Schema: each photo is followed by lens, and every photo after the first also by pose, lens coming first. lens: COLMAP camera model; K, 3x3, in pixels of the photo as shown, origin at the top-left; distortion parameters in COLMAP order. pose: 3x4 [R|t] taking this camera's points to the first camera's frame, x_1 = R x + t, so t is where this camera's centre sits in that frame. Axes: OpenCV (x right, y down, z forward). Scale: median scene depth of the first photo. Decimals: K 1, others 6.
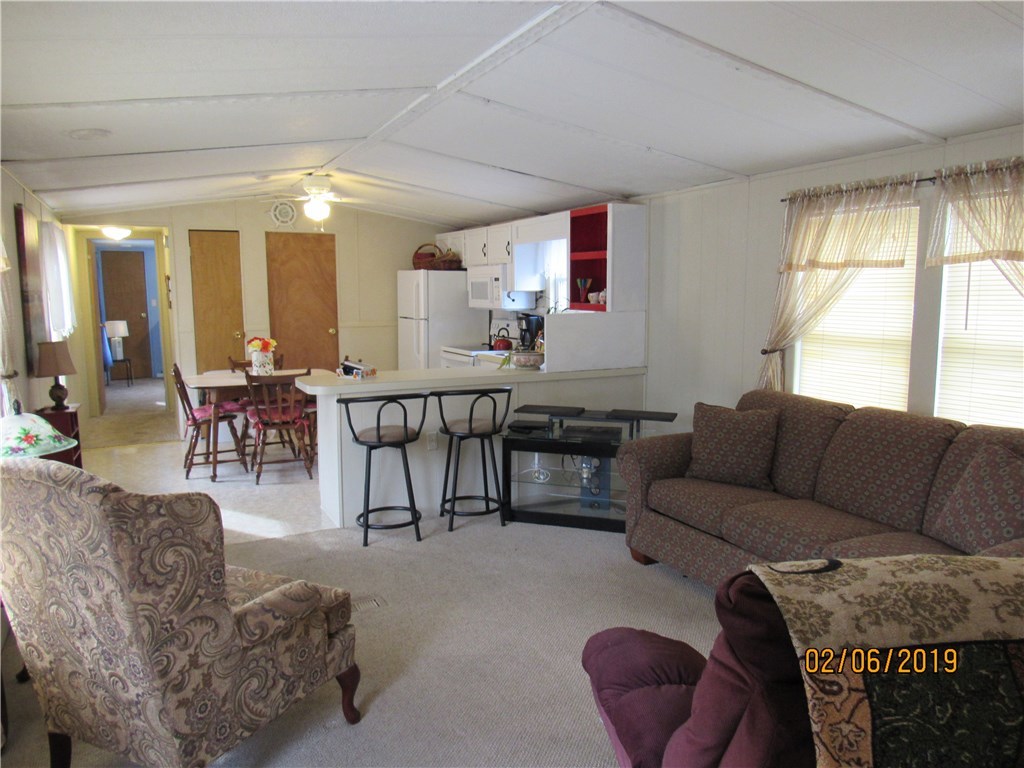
lens RADIAL K [[734.8, 0, 512.0], [0, 734.8, 384.0], [0, 0, 1]] dist [-0.004296, -0.007351]
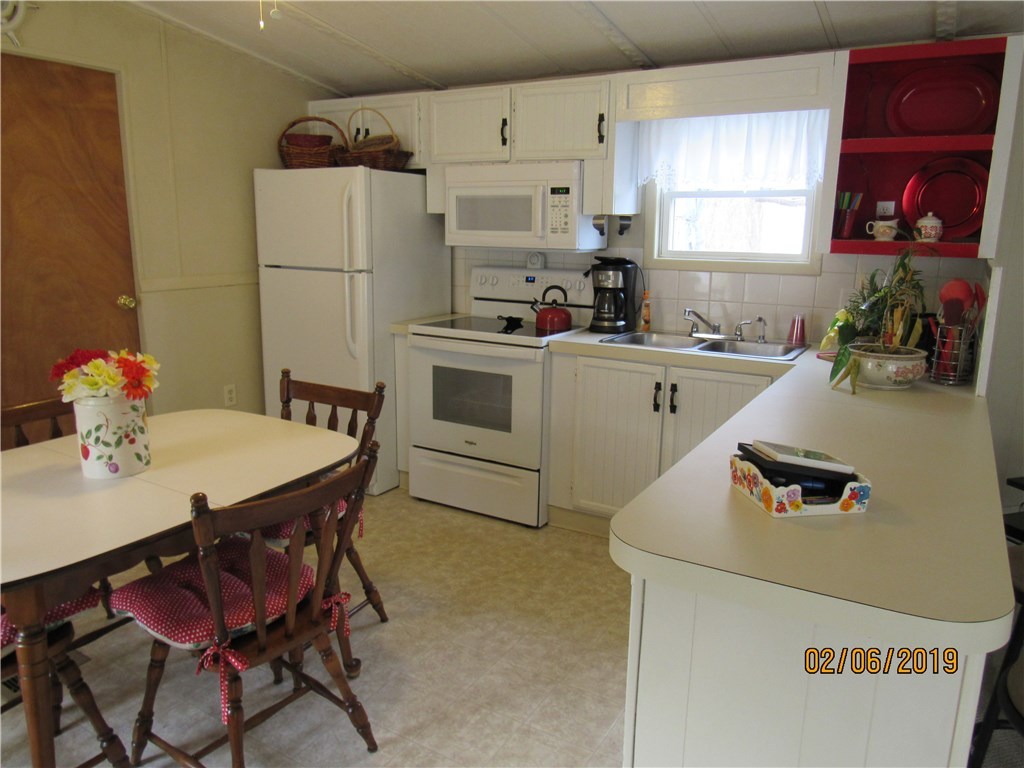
lens RADIAL K [[734.8, 0, 512.0], [0, 734.8, 384.0], [0, 0, 1]] dist [-0.004296, -0.007351]
pose [[0.847140, -0.101841, 0.521520, -0.312785], [0.053471, 0.992818, 0.107020, -0.063252], [-0.528673, -0.062775, 0.846501, 0.553764]]
